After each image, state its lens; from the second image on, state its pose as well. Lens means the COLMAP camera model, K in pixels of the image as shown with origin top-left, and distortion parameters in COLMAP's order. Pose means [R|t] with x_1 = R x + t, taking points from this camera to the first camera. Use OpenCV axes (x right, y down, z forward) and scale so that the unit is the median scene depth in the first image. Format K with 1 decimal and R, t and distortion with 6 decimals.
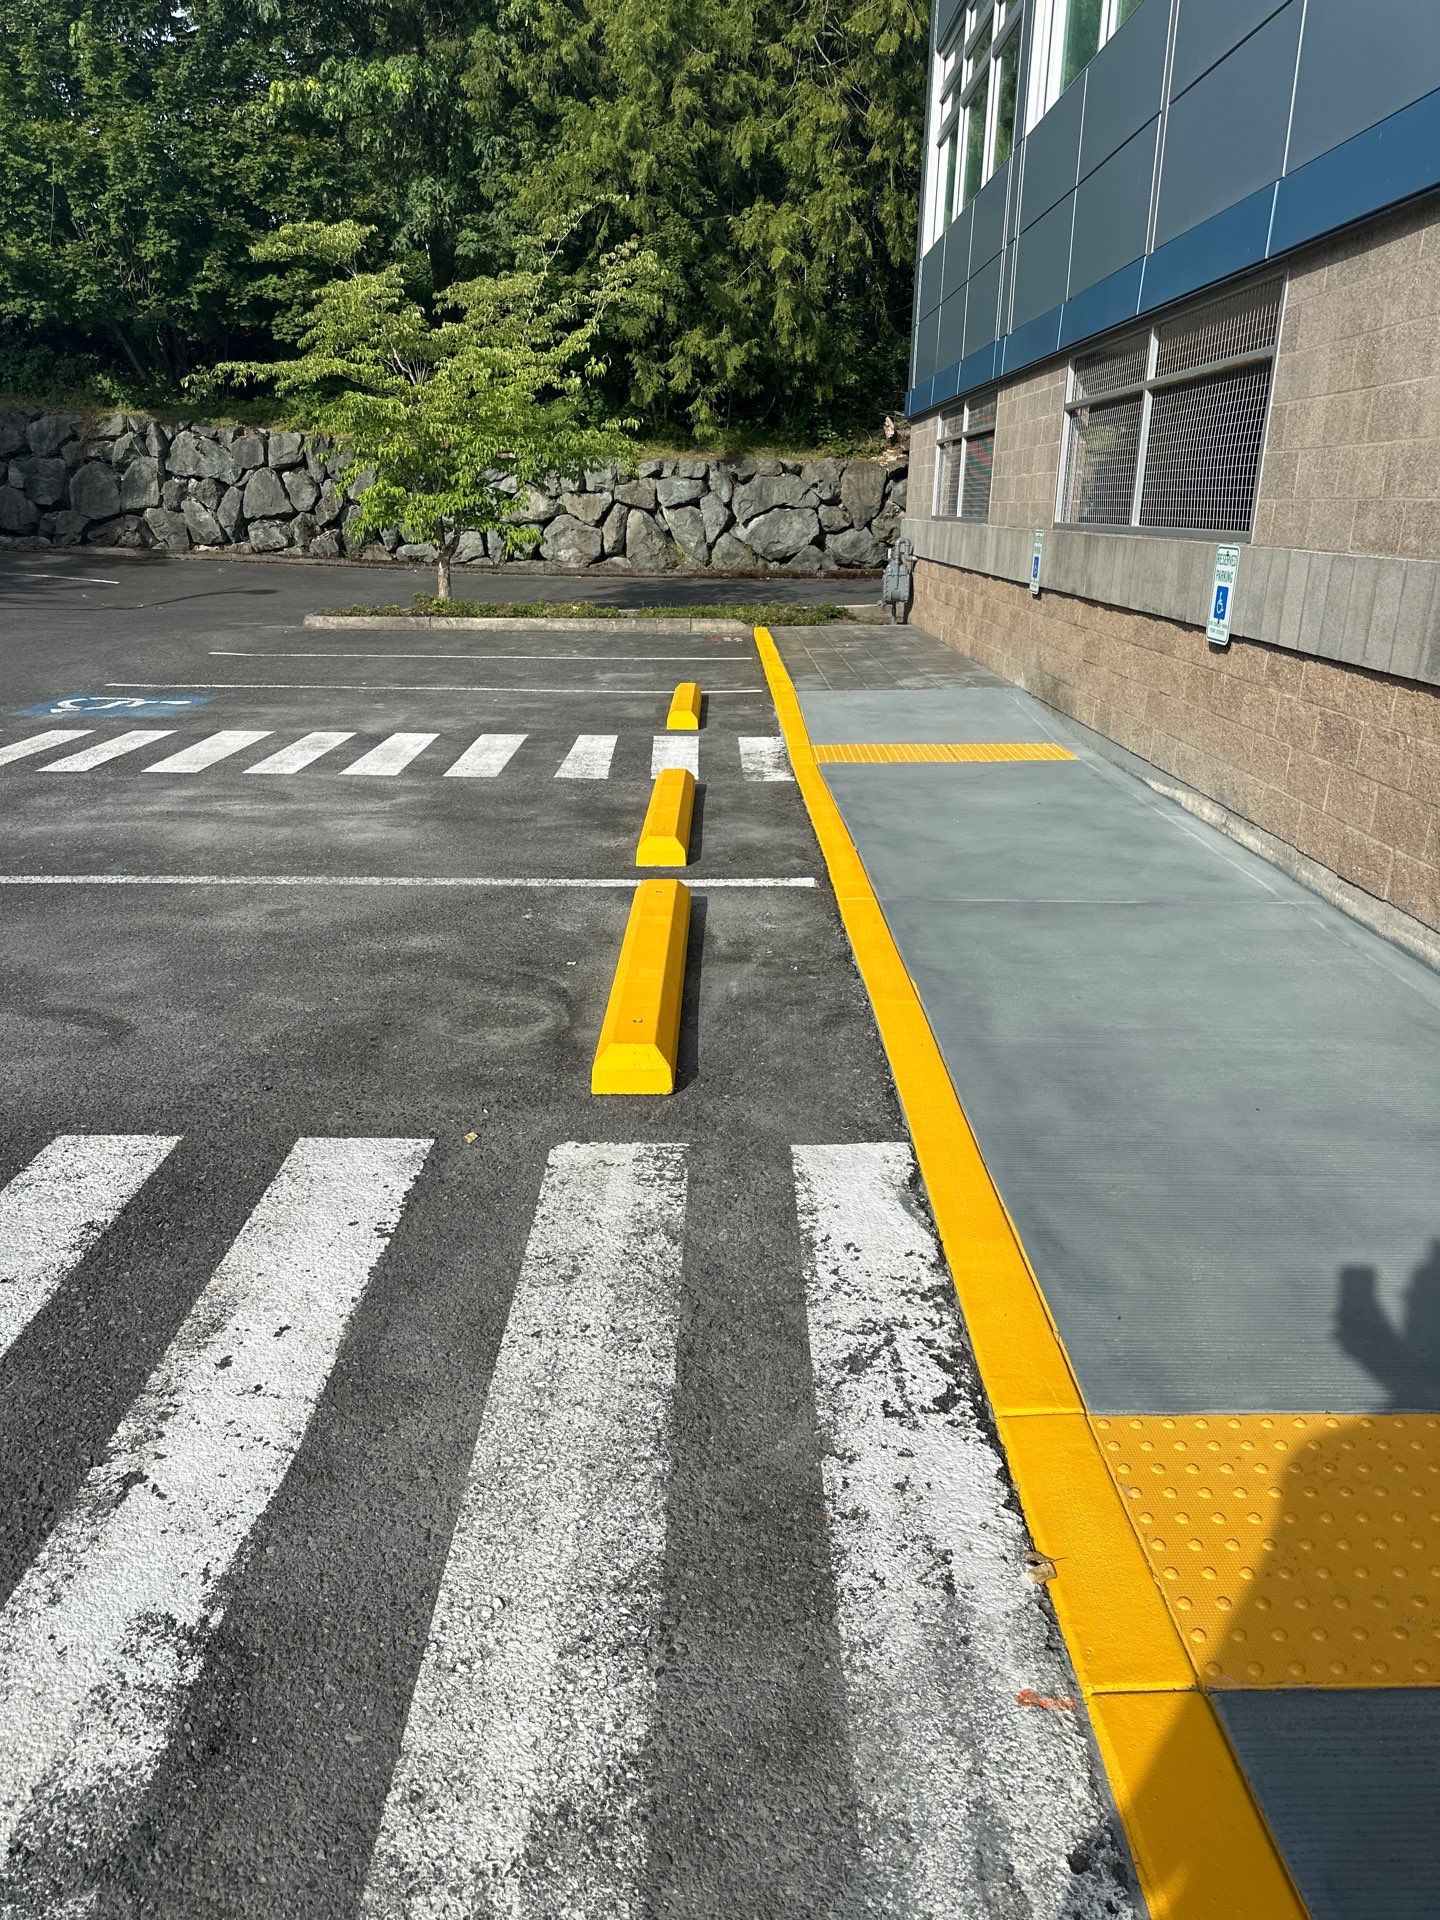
lens RADIAL K [[1348.6, 0, 703.1], [0, 1348.6, 935.5], [0, 0, 1]] dist [0.070906, -0.077952]
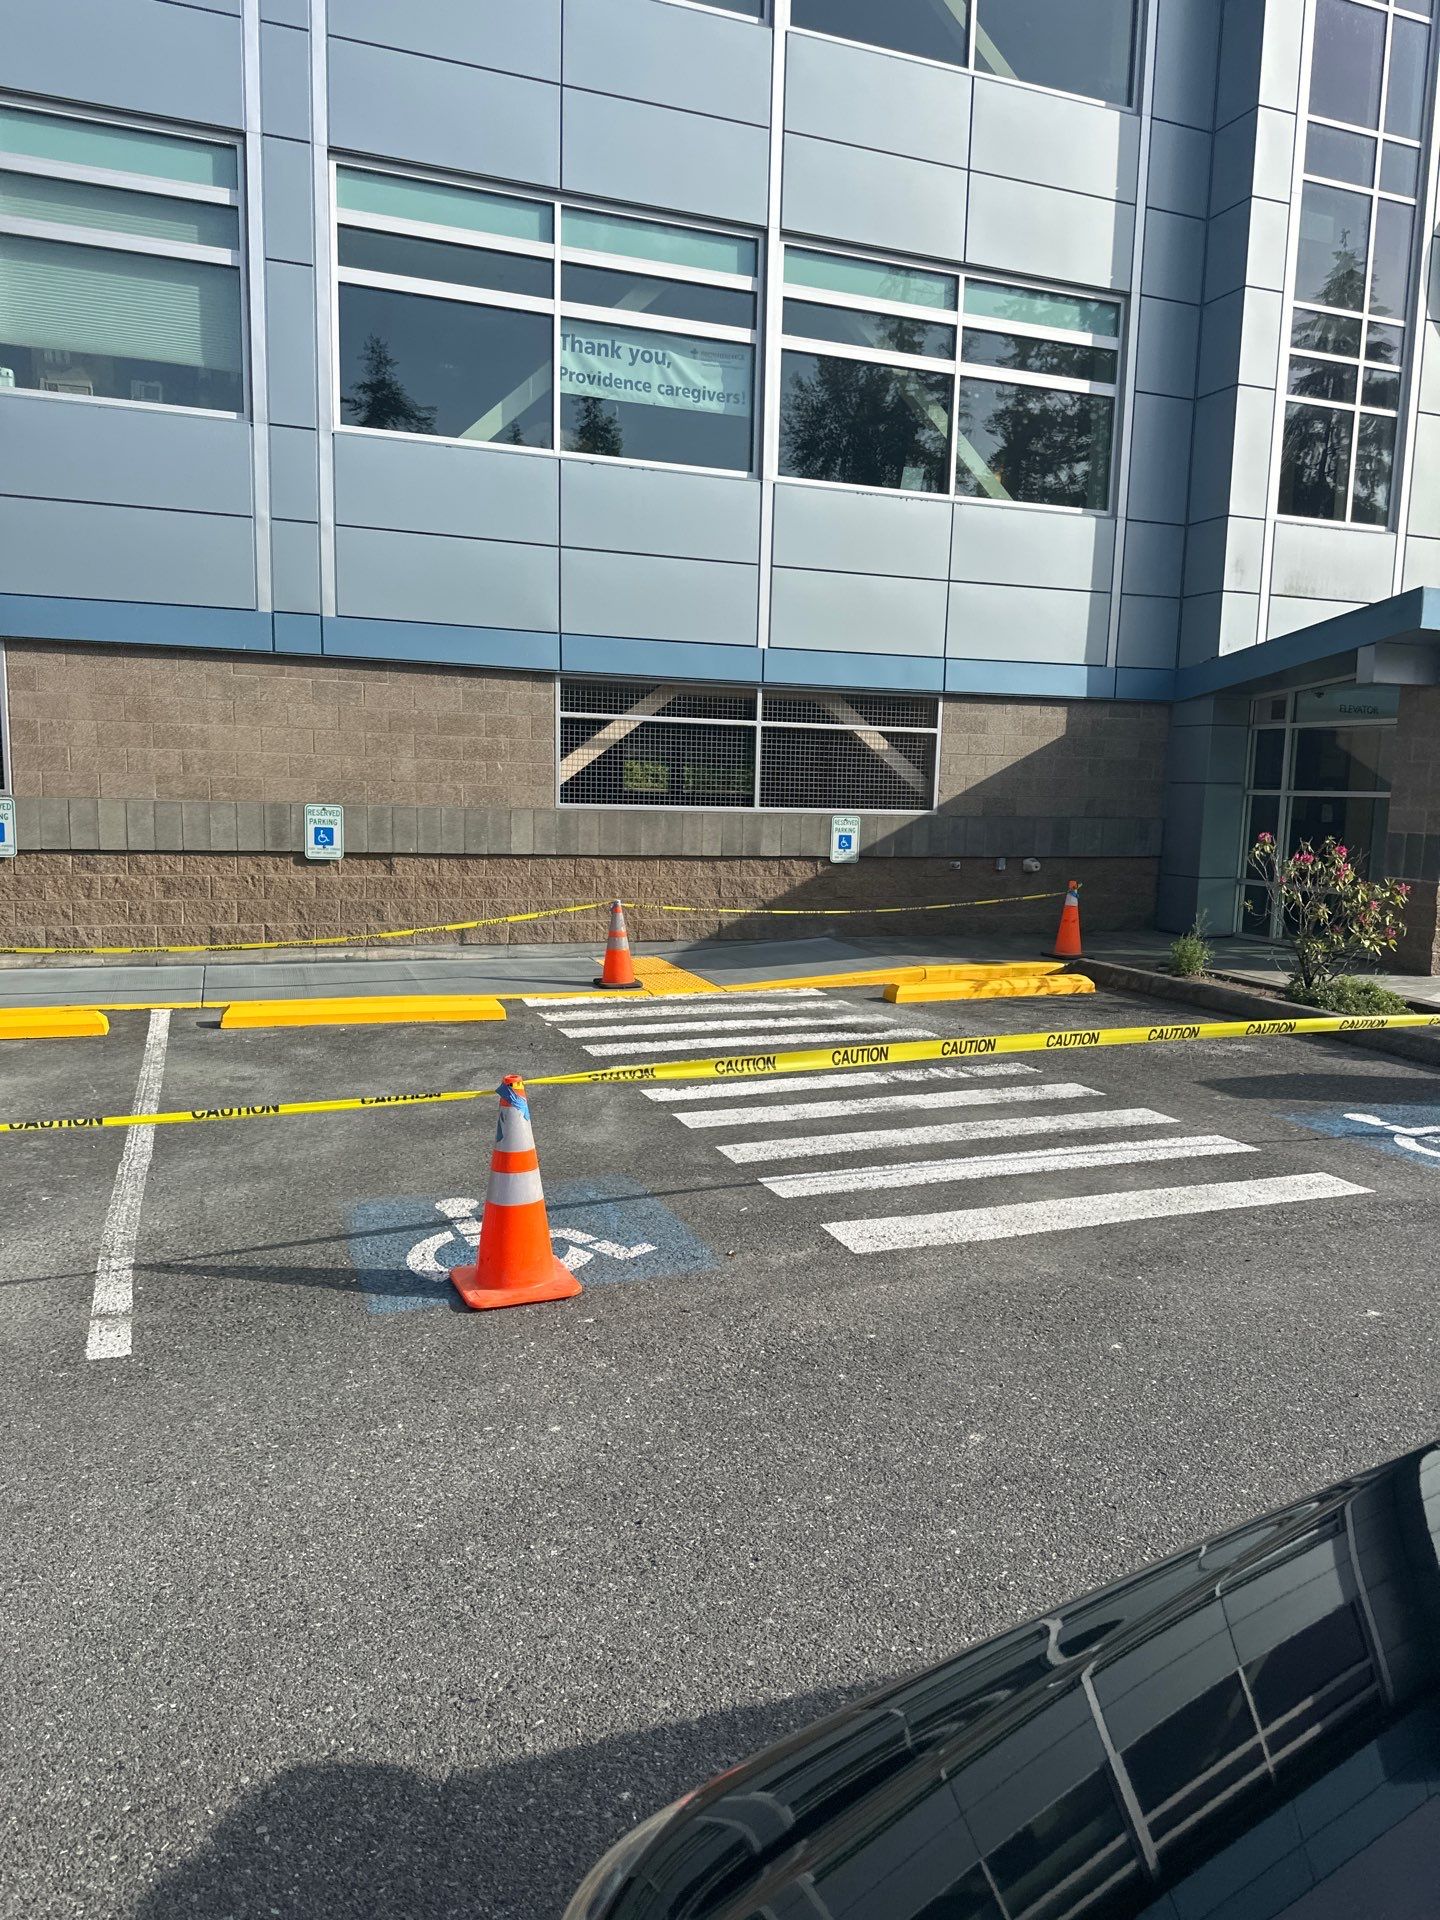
lens RADIAL K [[1333.4, 0, 727.3], [0, 1333.4, 959.3], [0, 0, 1]] dist [0.173214, -0.337440]
pose [[-0.364031, -0.144899, 0.920047, -0.935746], [0.251828, 0.935719, 0.247007, -0.186354], [-0.896696, 0.321611, -0.304141, 0.503744]]
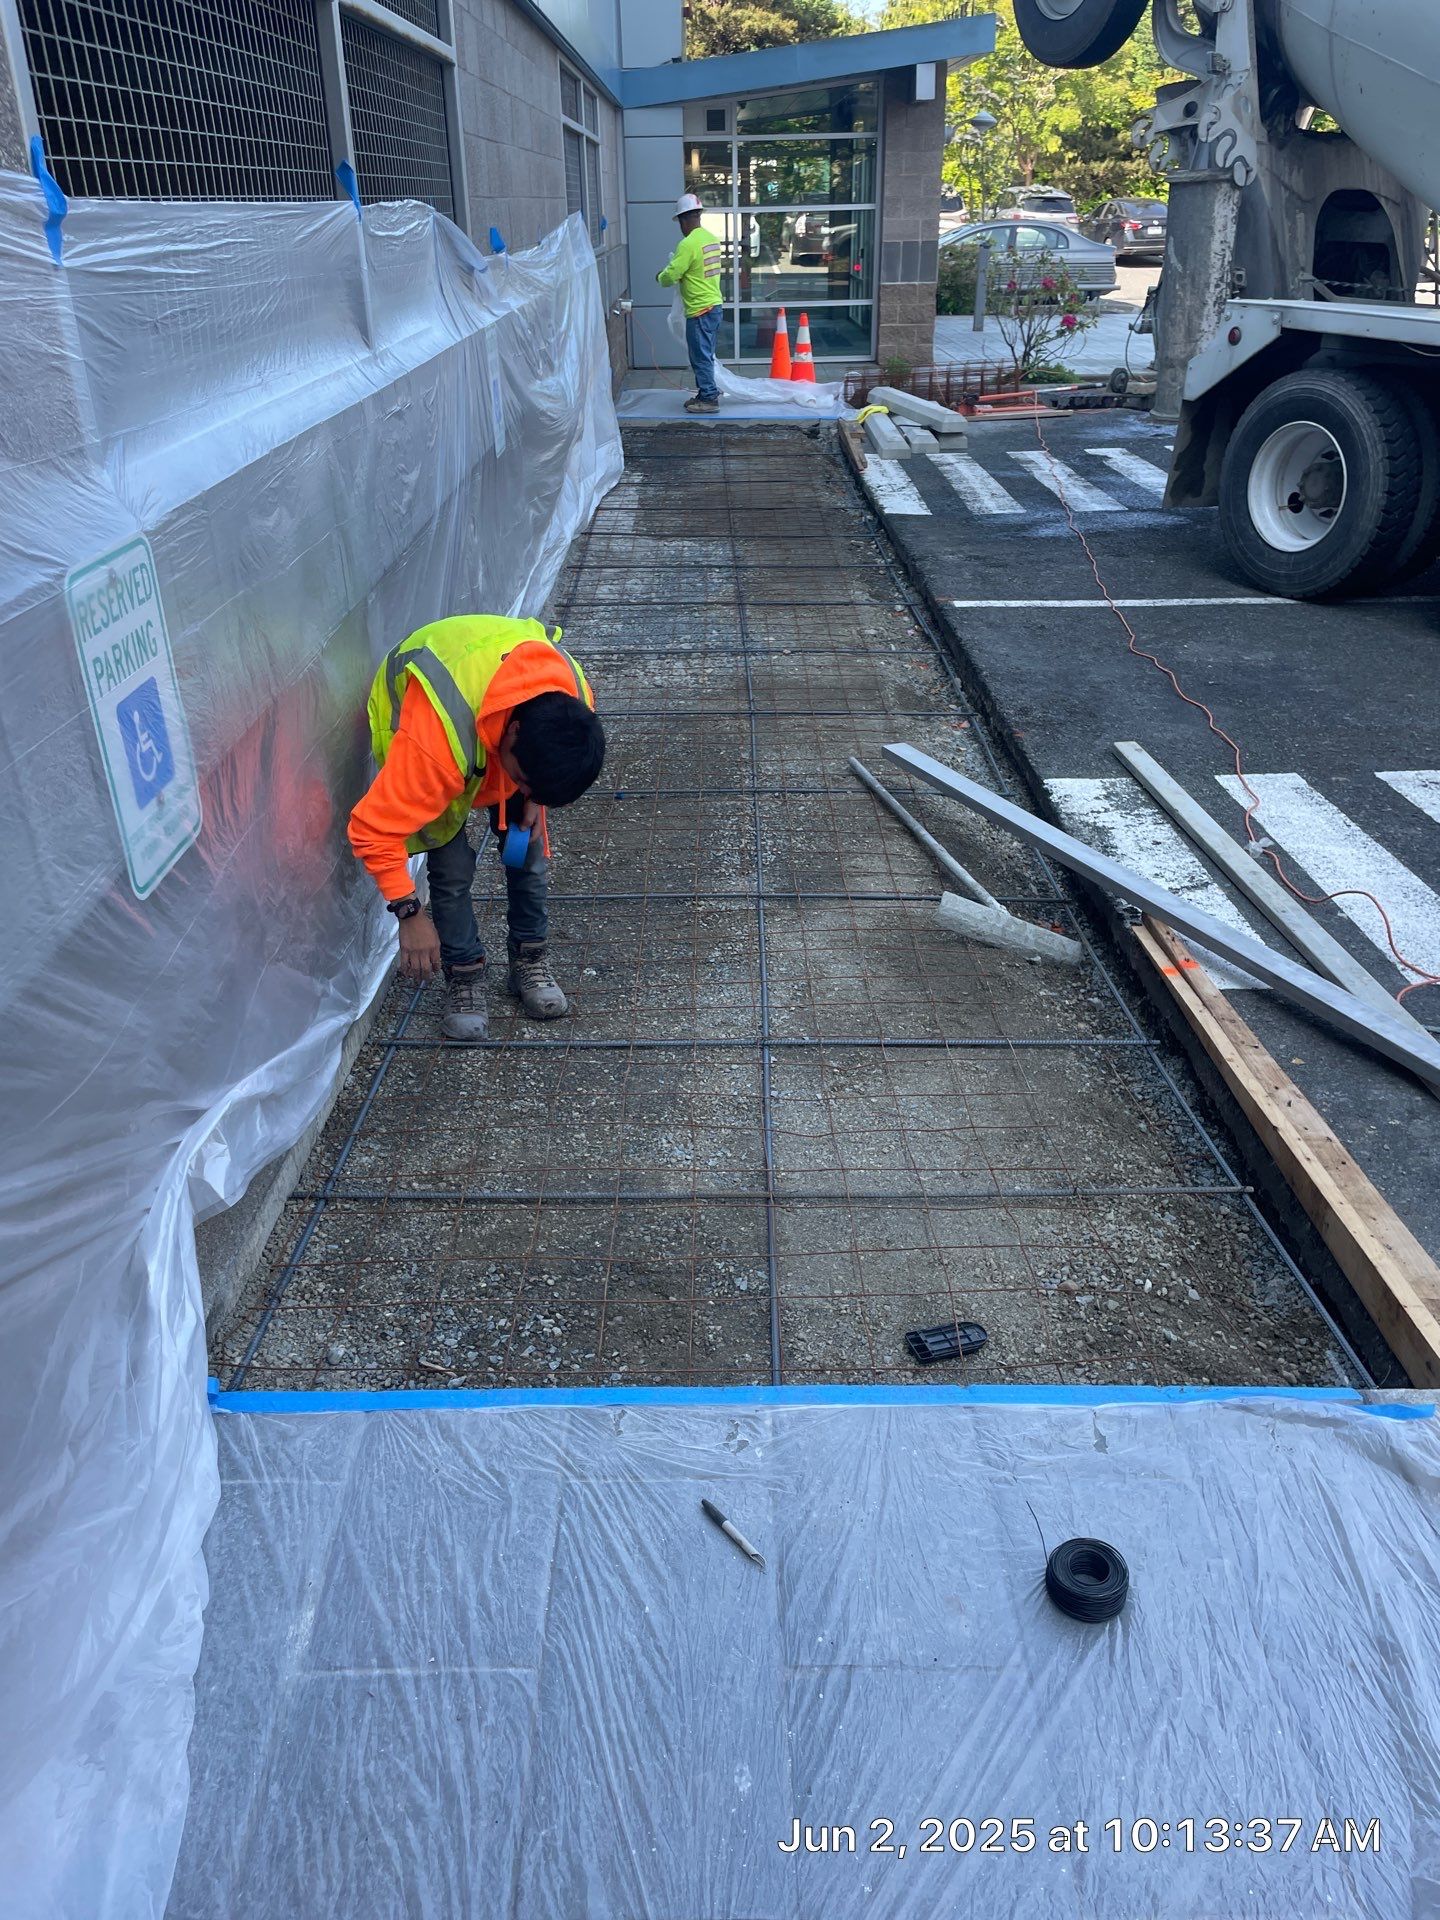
lens RADIAL K [[1449.7, 0, 716.9], [0, 1449.7, 970.4], [0, 0, 1]] dist [0.069353, -0.102726]
pose [[-0.999857, 0.010191, -0.013472, 0.176123], [-0.002435, 0.702234, 0.711942, -0.405408], [0.016716, 0.711873, -0.702109, 1.206491]]
